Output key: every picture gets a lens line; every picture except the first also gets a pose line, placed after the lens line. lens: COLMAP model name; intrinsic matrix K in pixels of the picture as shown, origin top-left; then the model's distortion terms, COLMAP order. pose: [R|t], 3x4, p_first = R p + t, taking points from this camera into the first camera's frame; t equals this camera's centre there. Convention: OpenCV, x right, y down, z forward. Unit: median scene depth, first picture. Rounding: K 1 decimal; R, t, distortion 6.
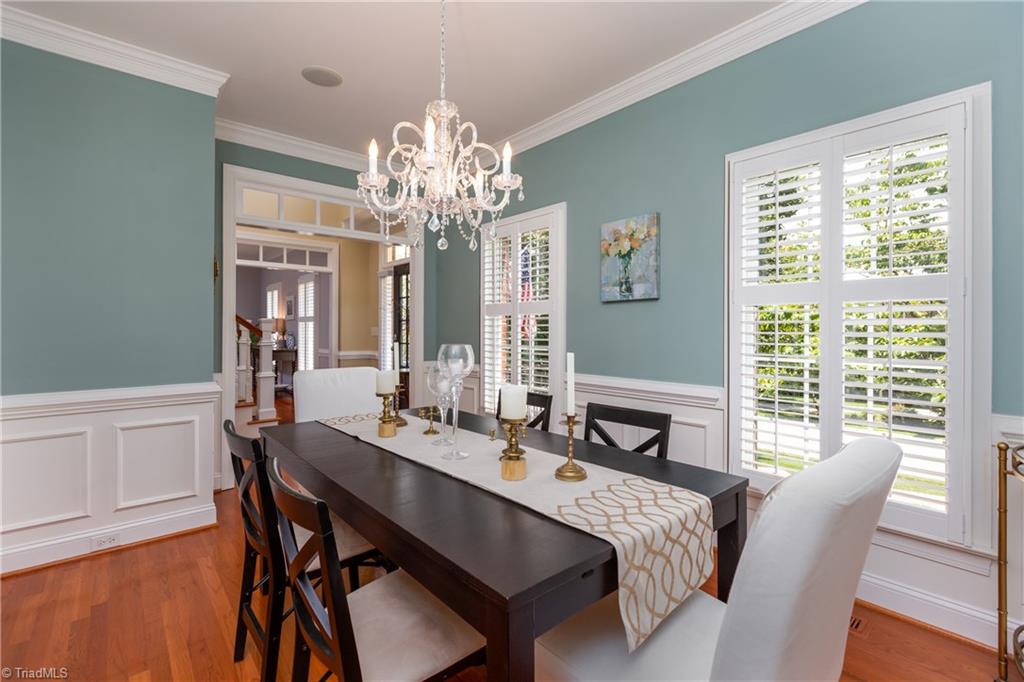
lens RADIAL K [[463.0, 0, 516.7], [0, 463.0, 335.3], [0, 0, 1]] dist [0.011476, -0.000051]
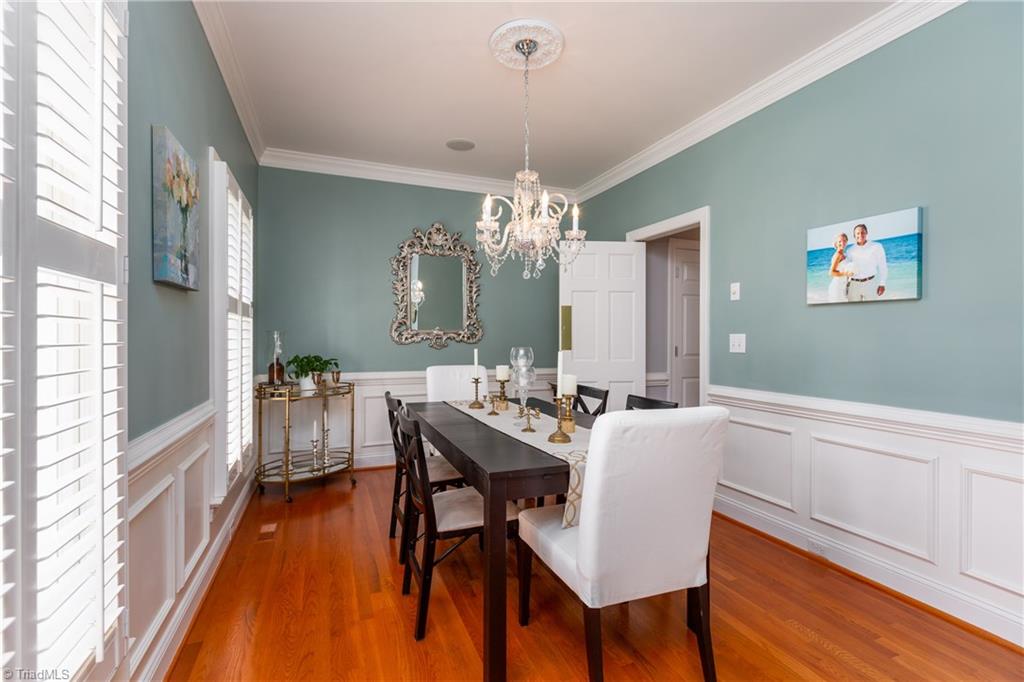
lens RADIAL K [[468.1, 0, 512.0], [0, 468.1, 341.0], [0, 0, 1]] dist [0.011028, -0.001146]
pose [[0.941703, 0.009470, -0.336312, 0.253981], [-0.012083, 0.999911, -0.005676, 0.006403], [0.336228, 0.009409, 0.941734, -0.289982]]
